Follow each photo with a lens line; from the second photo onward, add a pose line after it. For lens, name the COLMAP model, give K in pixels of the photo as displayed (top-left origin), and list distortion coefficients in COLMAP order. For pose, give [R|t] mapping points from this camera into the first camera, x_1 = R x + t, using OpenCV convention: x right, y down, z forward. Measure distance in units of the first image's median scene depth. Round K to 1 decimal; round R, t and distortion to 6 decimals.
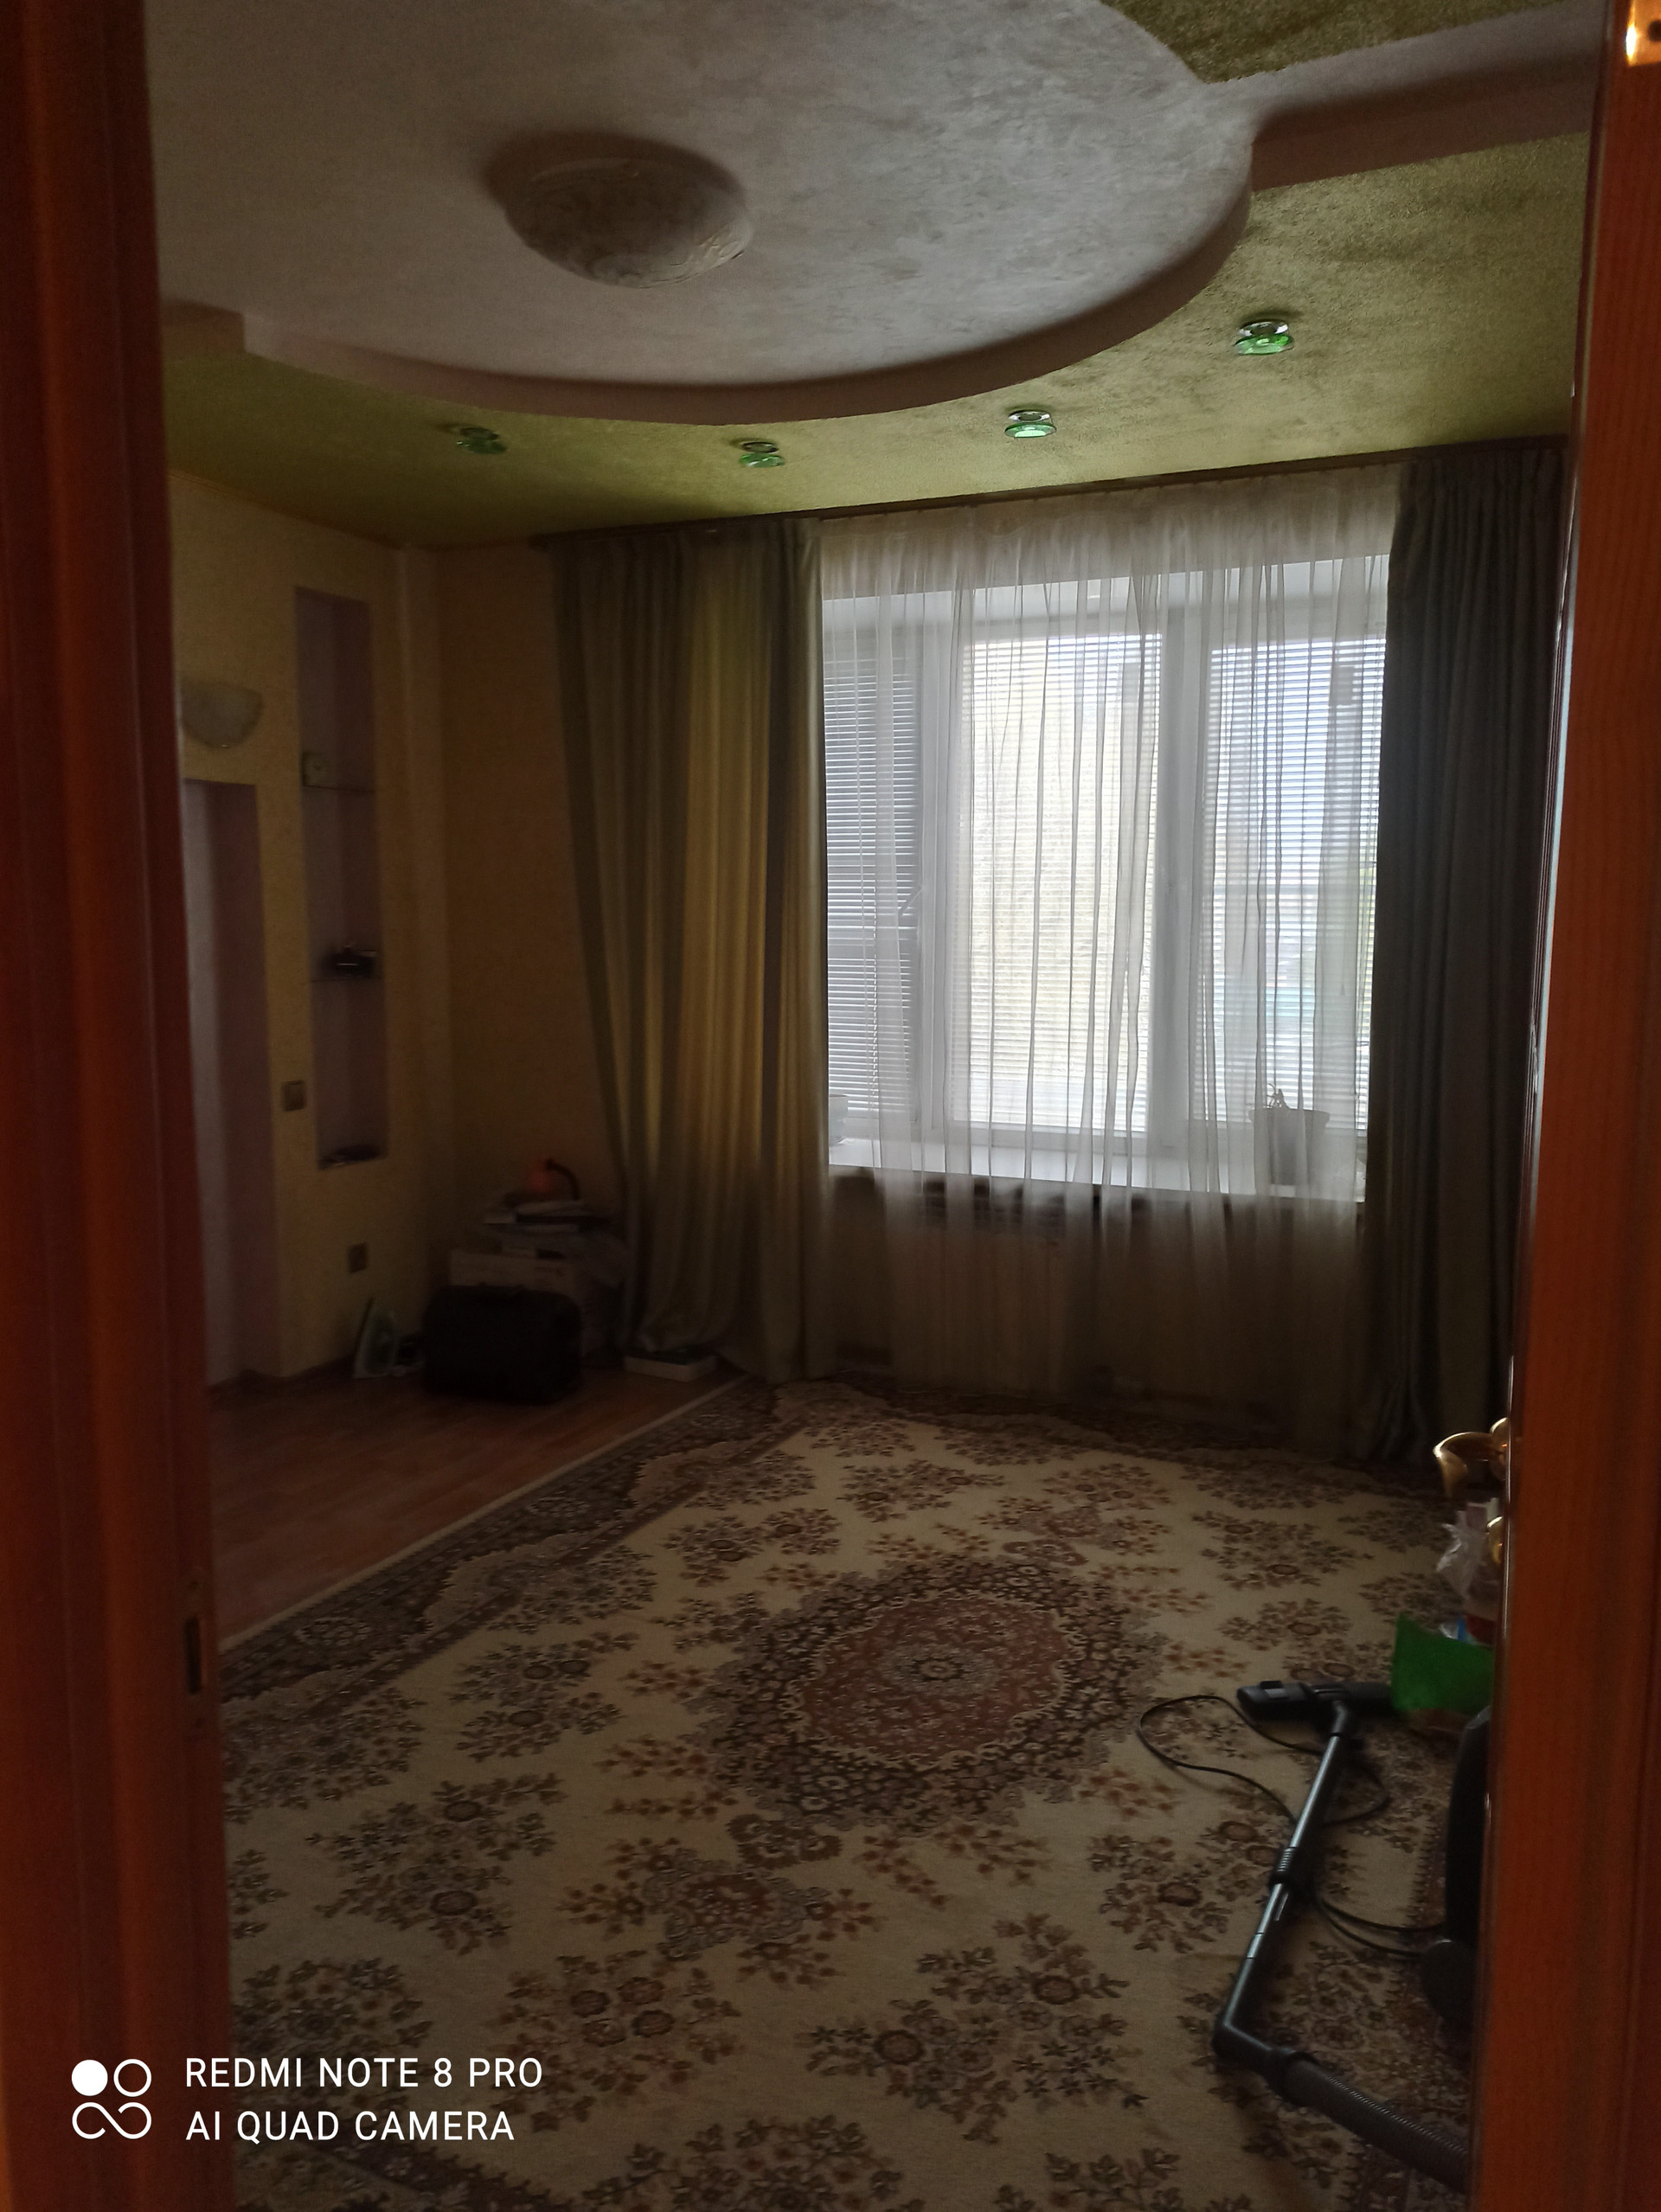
lens RADIAL K [[1577.4, 0, 861.4], [0, 1577.4, 1112.0], [0, 0, 1]] dist [0.149999, -0.290320]
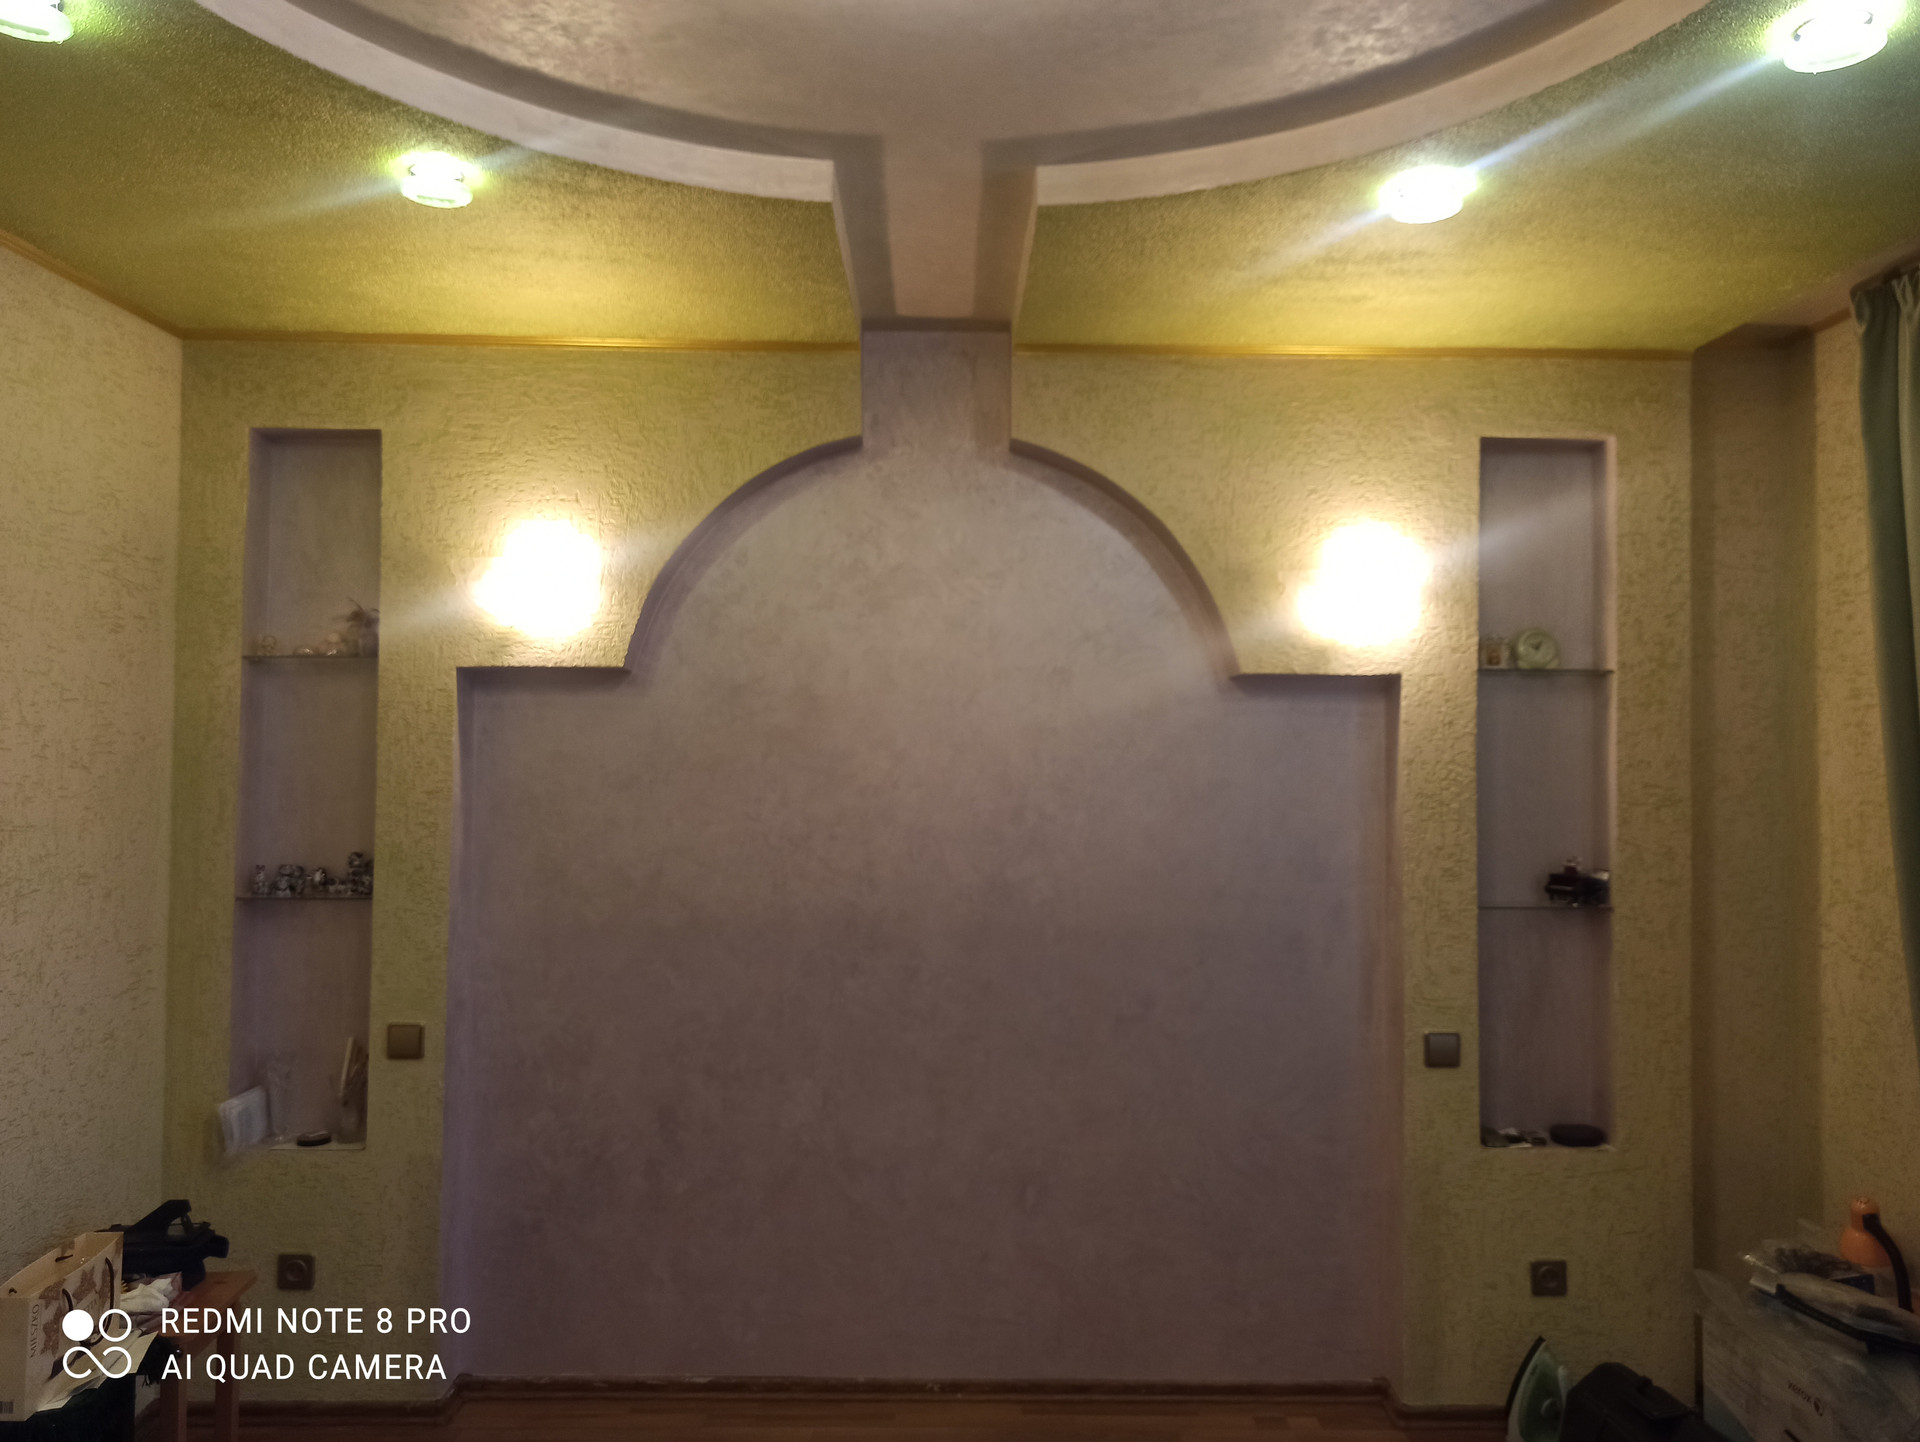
lens RADIAL K [[1426.2, 0, 963.1], [0, 1426.2, 719.7], [0, 0, 1]] dist [0.048788, -0.038318]
pose [[0.412835, -0.023843, -0.910493, 0.231071], [-0.127143, 0.988361, -0.083531, -0.089503], [0.901888, 0.150248, 0.404999, 0.505645]]
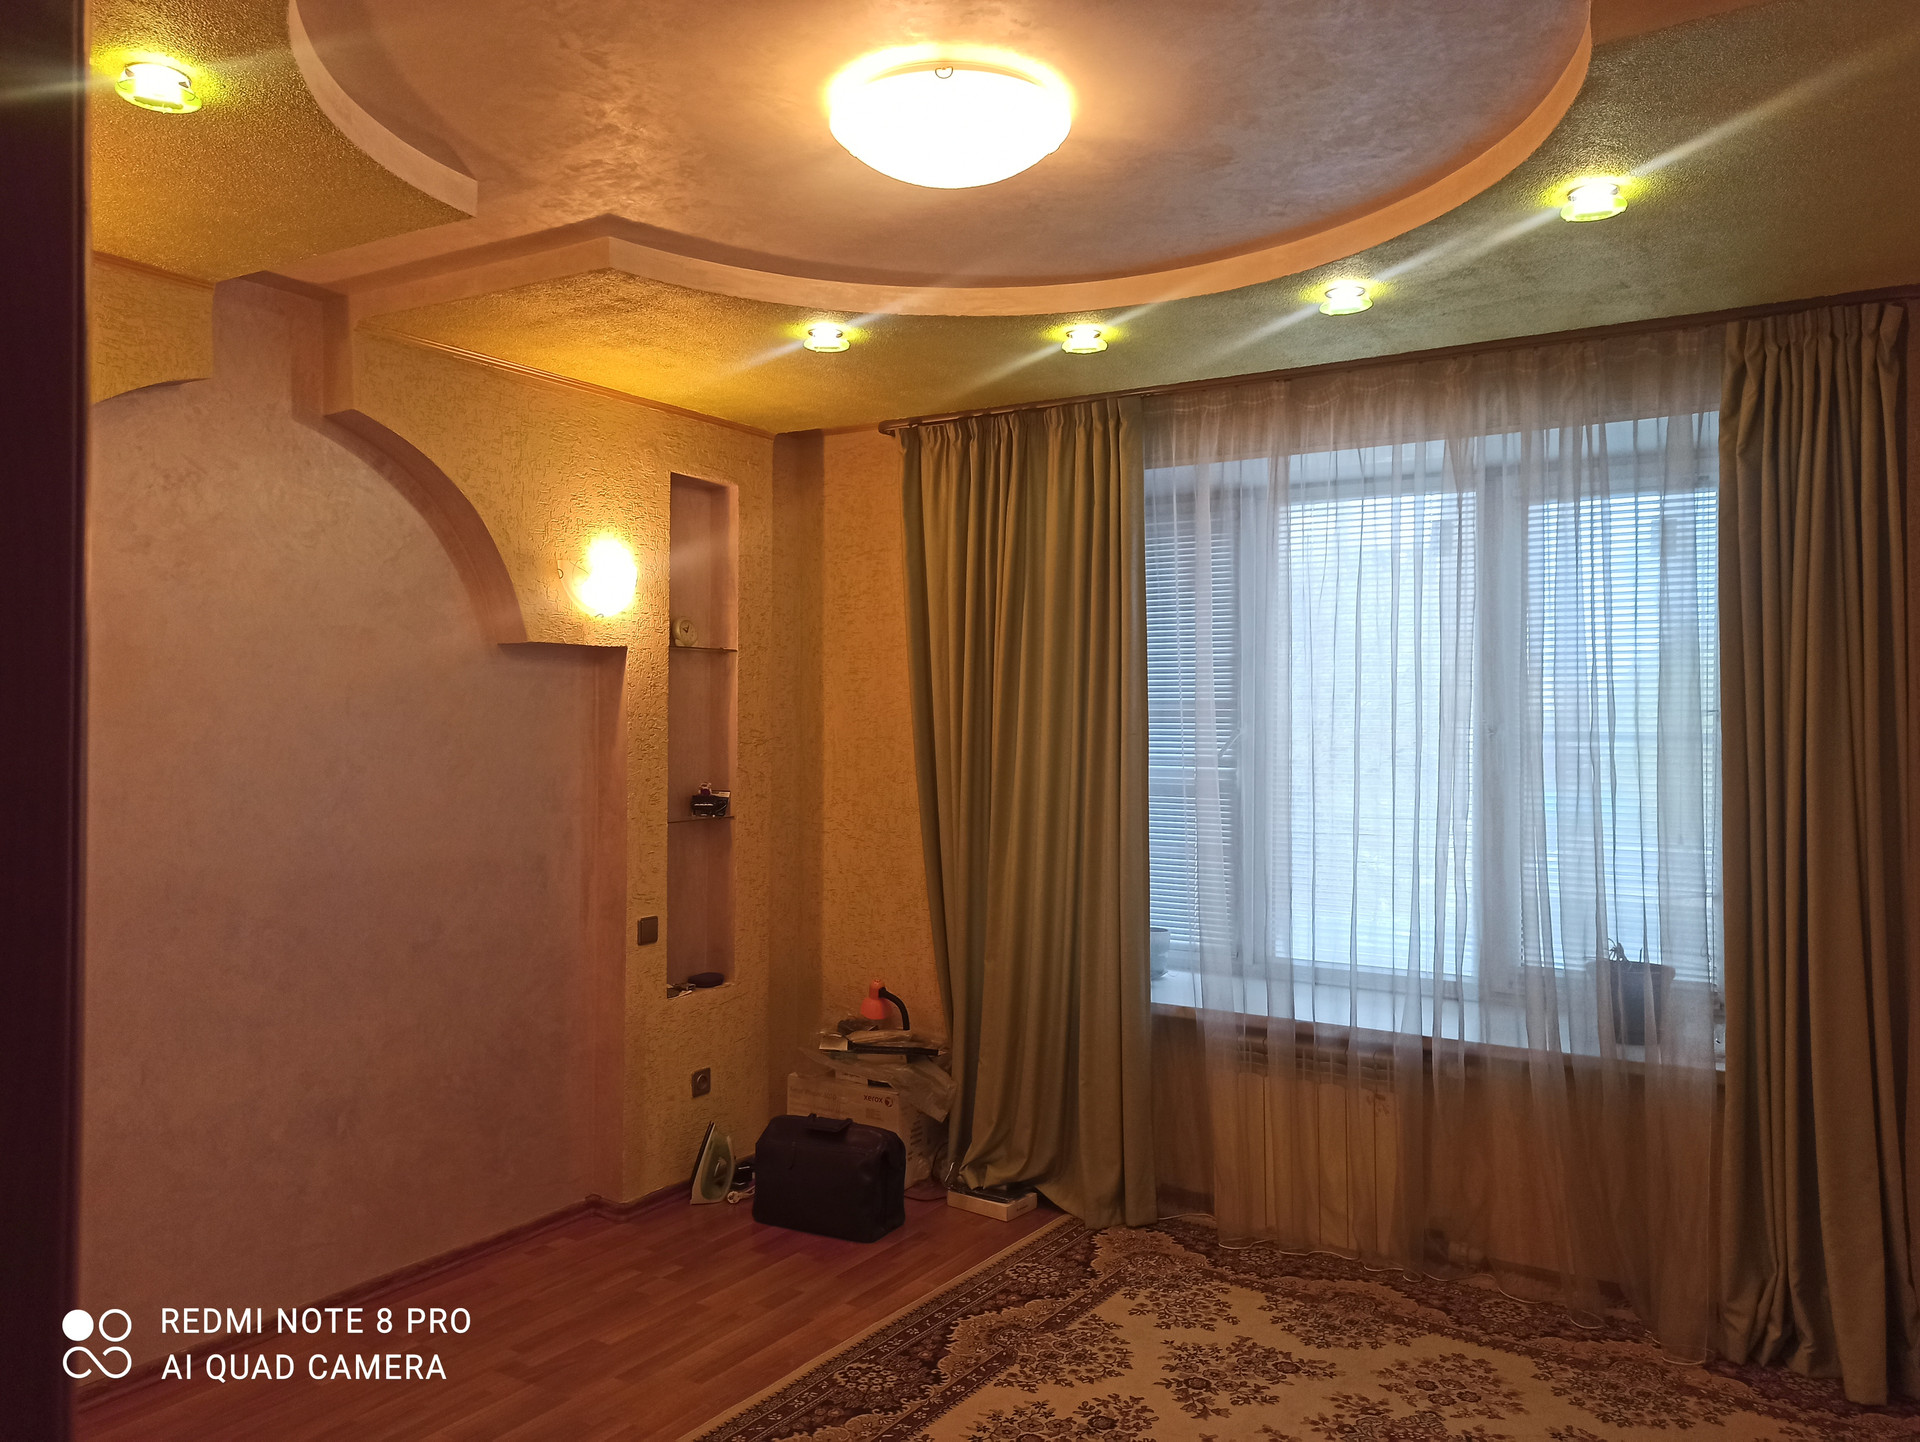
lens RADIAL K [[1426.2, 0, 963.1], [0, 1426.2, 719.7], [0, 0, 1]] dist [0.048788, -0.038318]
pose [[0.988021, -0.001065, -0.154316, 0.003943], [-0.019577, 0.991032, -0.132181, -0.028341], [0.153073, 0.133618, 0.979140, 0.075751]]
